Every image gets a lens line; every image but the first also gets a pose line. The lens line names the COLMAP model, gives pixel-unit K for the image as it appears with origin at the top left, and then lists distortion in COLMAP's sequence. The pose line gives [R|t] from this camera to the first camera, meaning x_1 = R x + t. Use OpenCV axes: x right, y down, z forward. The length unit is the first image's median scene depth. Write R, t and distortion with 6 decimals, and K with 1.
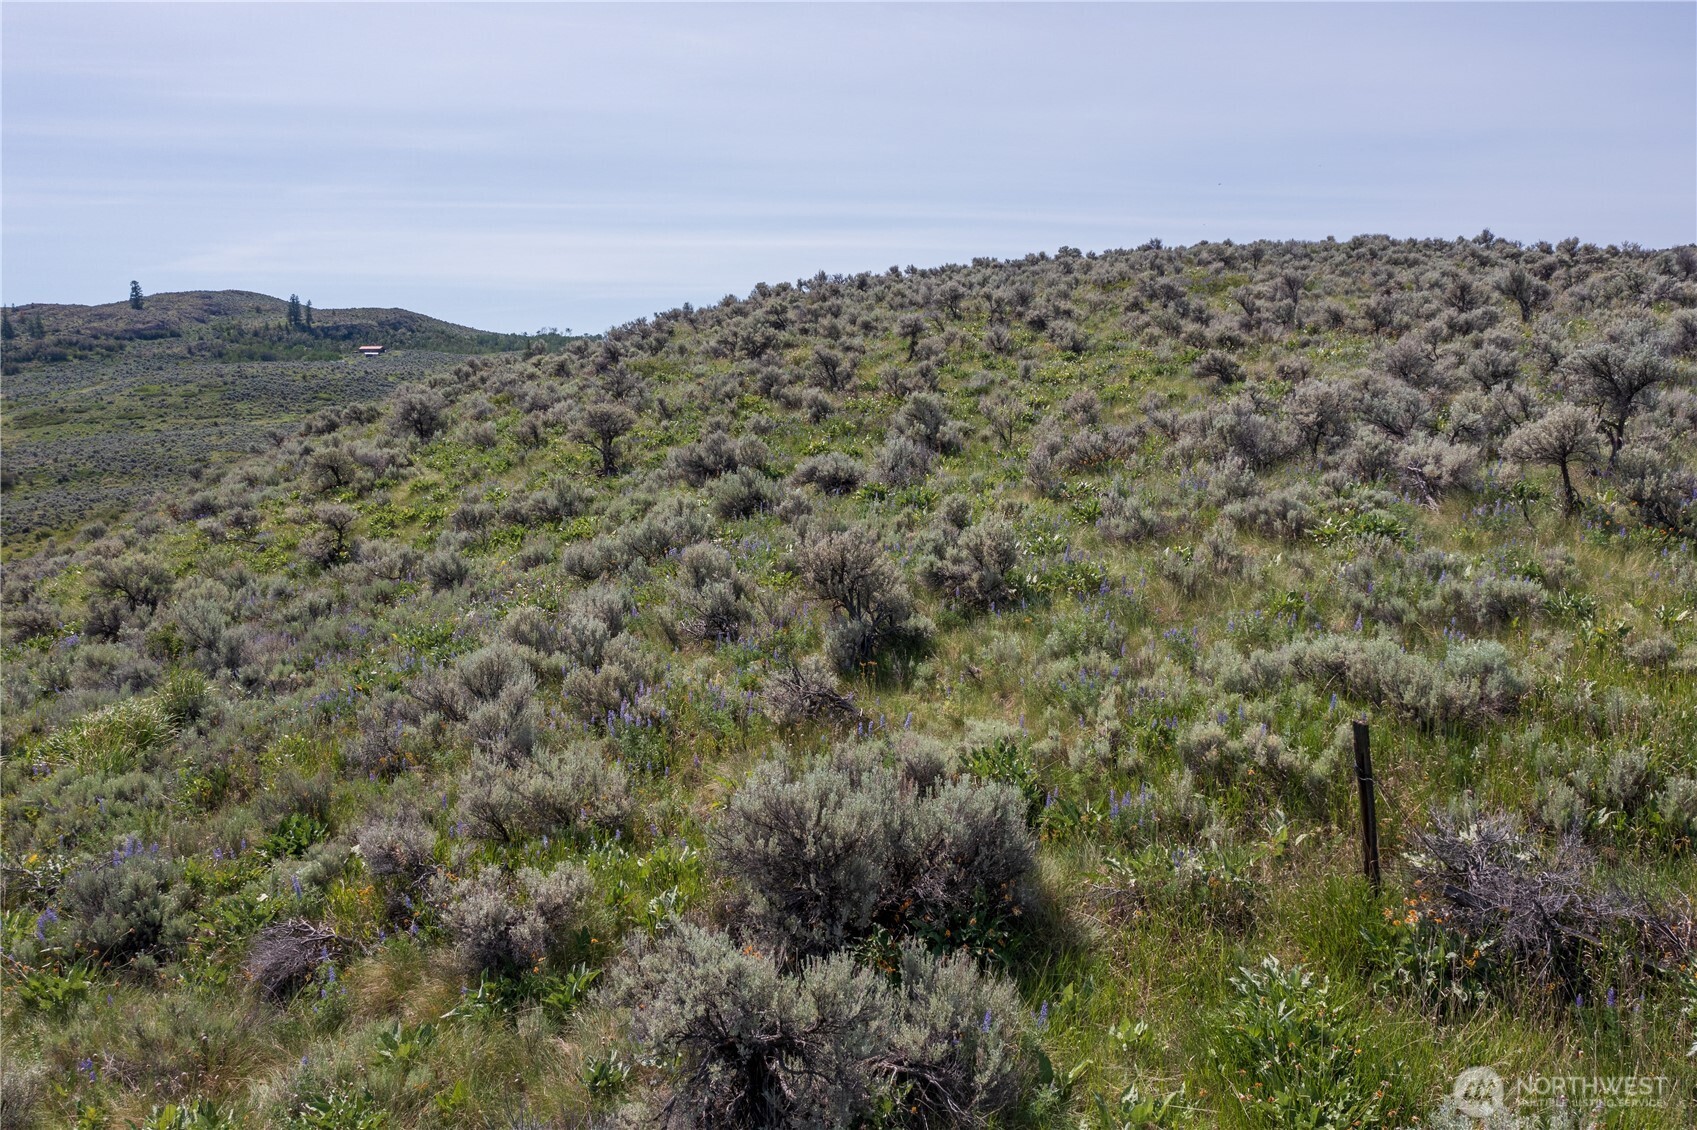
lens RADIAL K [[1336.4, 0, 851.3], [0, 1336.4, 566.1], [0, 0, 1]] dist [-0.028897, 0.007774]
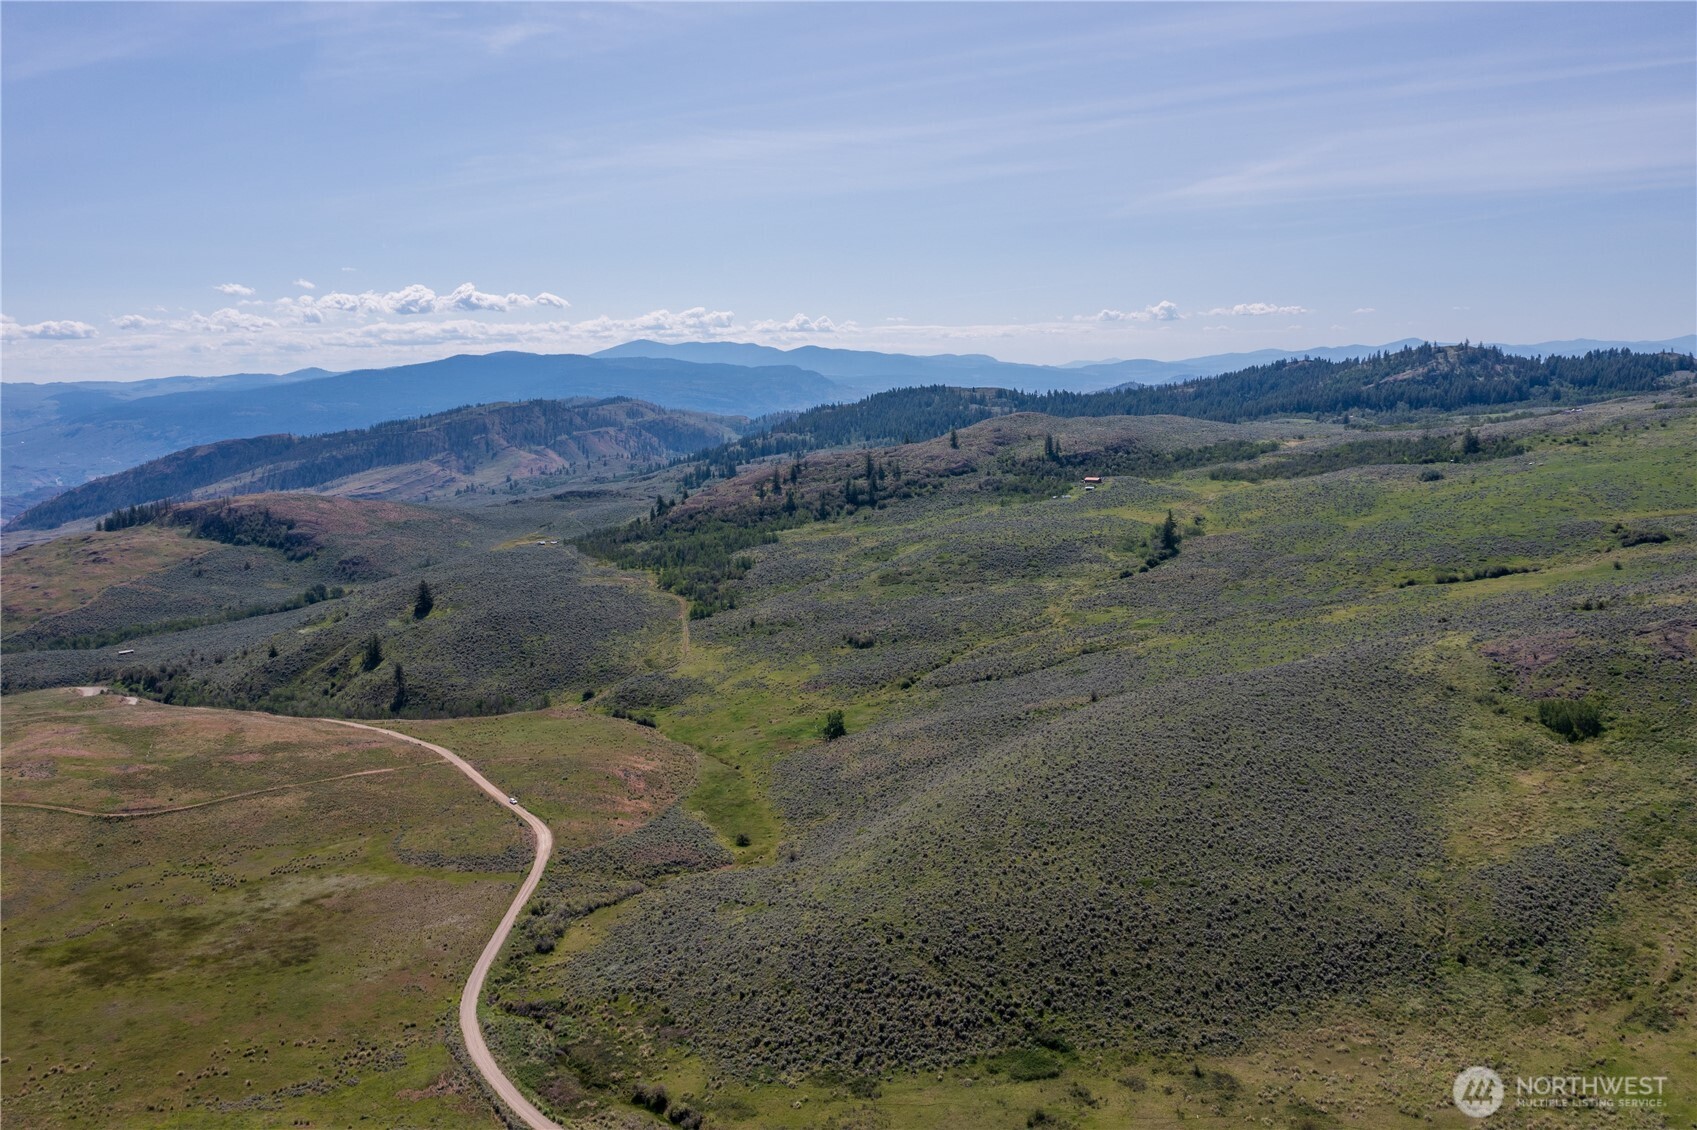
lens RADIAL K [[1336.4, 0, 847.1], [0, 1336.4, 564.5], [0, 0, 1]] dist [-0.028897, 0.007774]
pose [[0.824595, 0.053075, -0.563229, 0.267612], [-0.024697, 0.998018, 0.057889, -0.157473], [0.565184, -0.033825, 0.824271, -0.396151]]
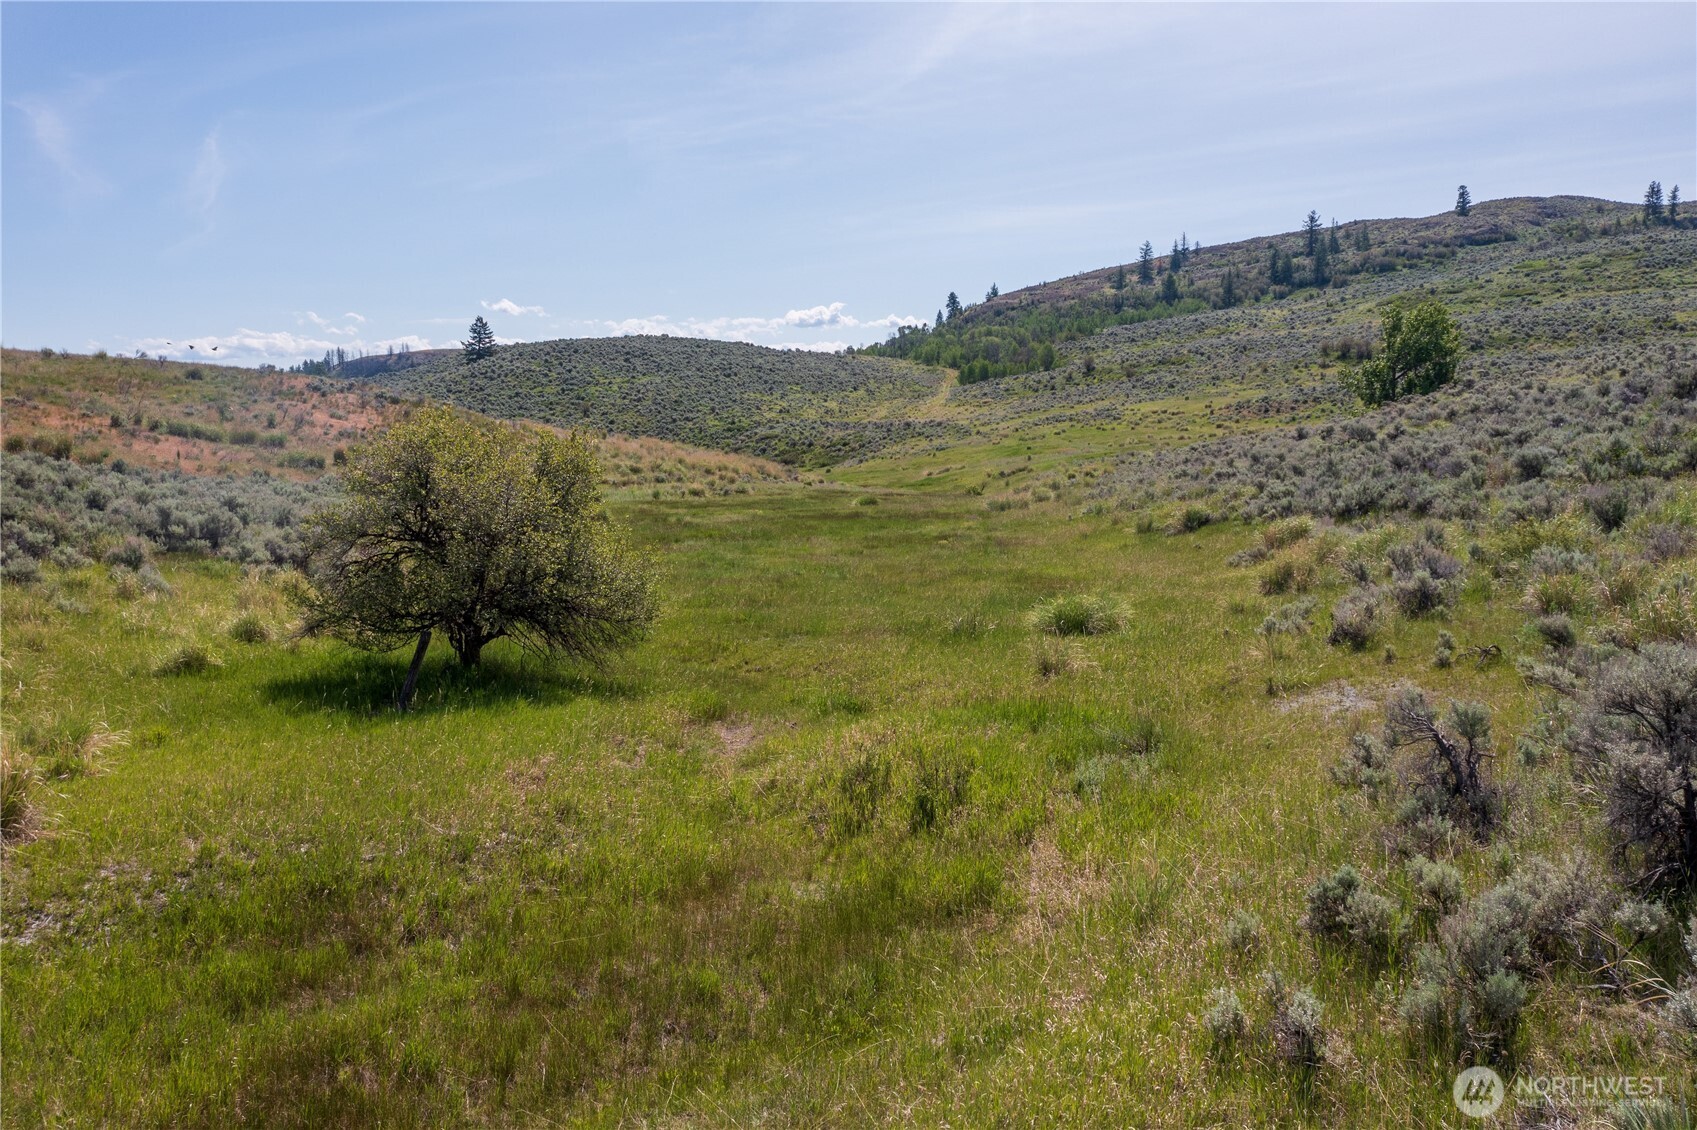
lens RADIAL K [[1336.4, 0, 855.6], [0, 1336.4, 565.1], [0, 0, 1]] dist [-0.028897, 0.007774]
pose [[0.653441, 0.082037, -0.752519, -0.127870], [-0.066957, 0.996478, 0.050491, 0.022940], [0.754011, 0.017394, 0.656632, 0.122871]]
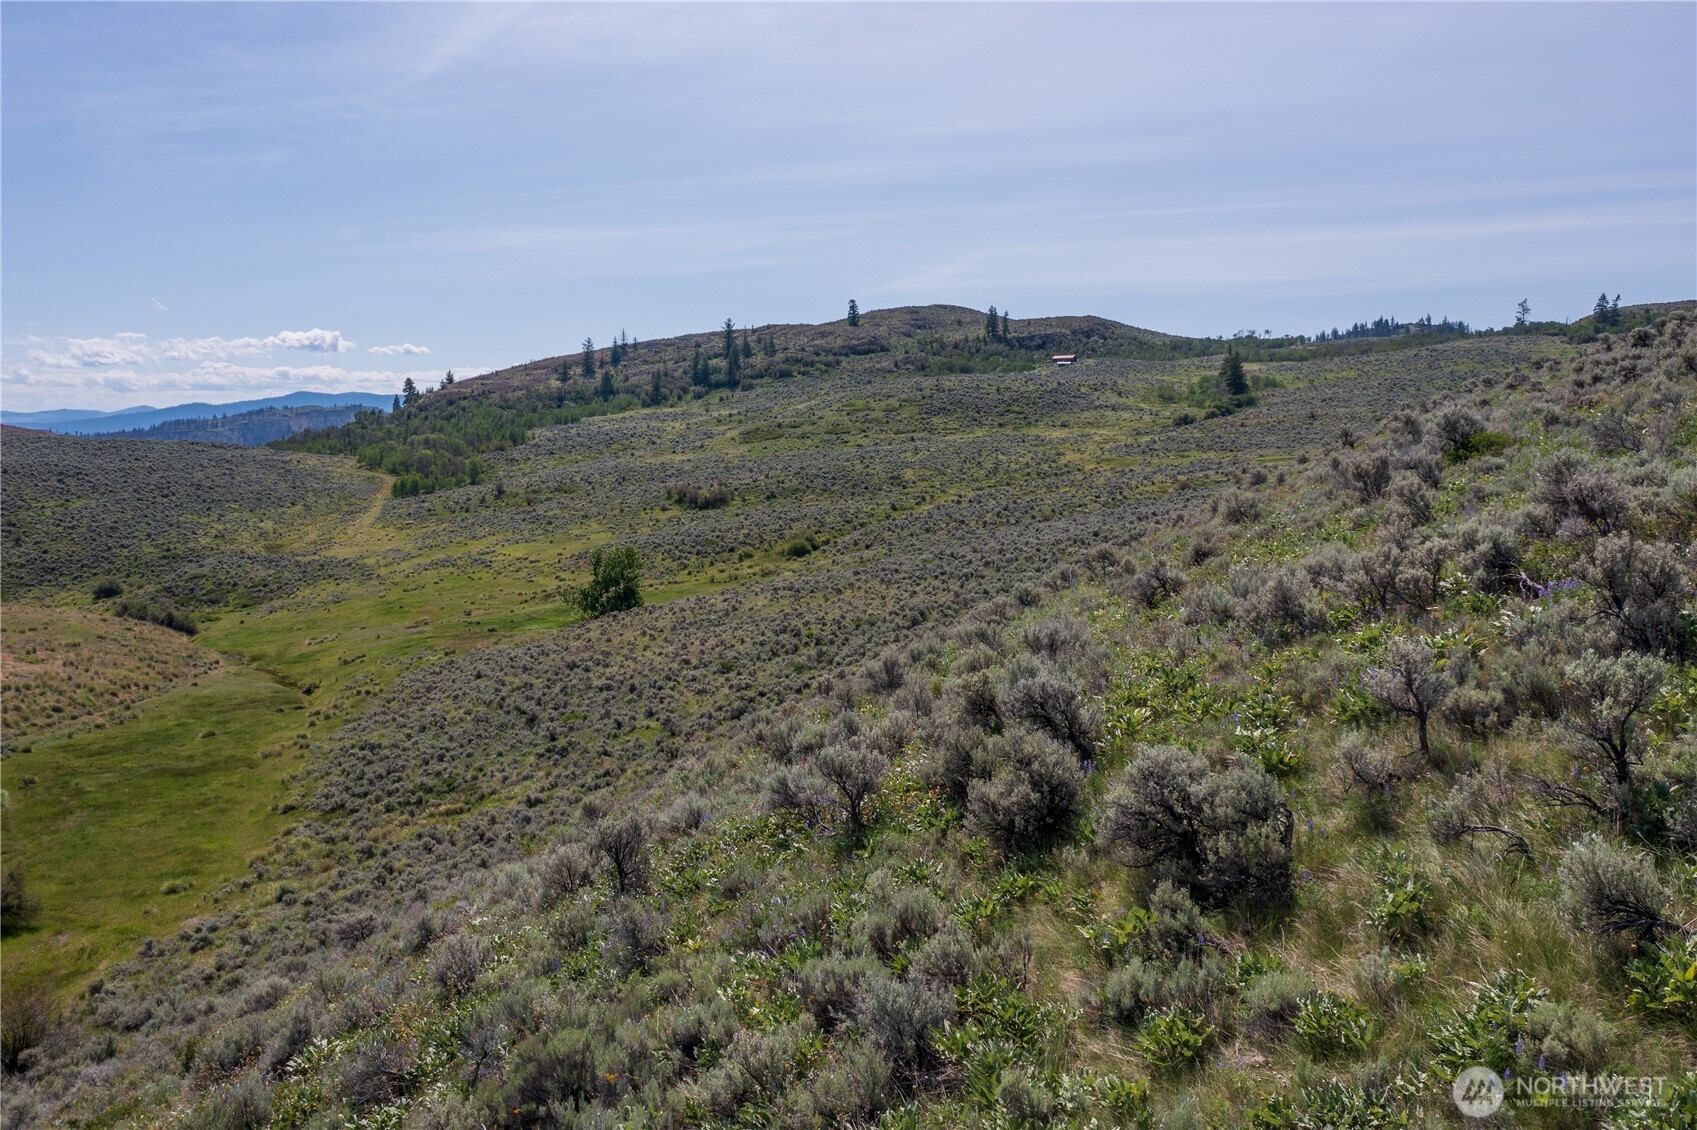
lens RADIAL K [[1336.4, 0, 854.7], [0, 1336.4, 576.5], [0, 0, 1]] dist [-0.028897, 0.007774]
pose [[0.880290, 0.047286, -0.472073, -0.025493], [-0.044931, 0.998858, 0.016268, -0.011977], [0.472303, 0.006890, 0.881409, 0.063477]]
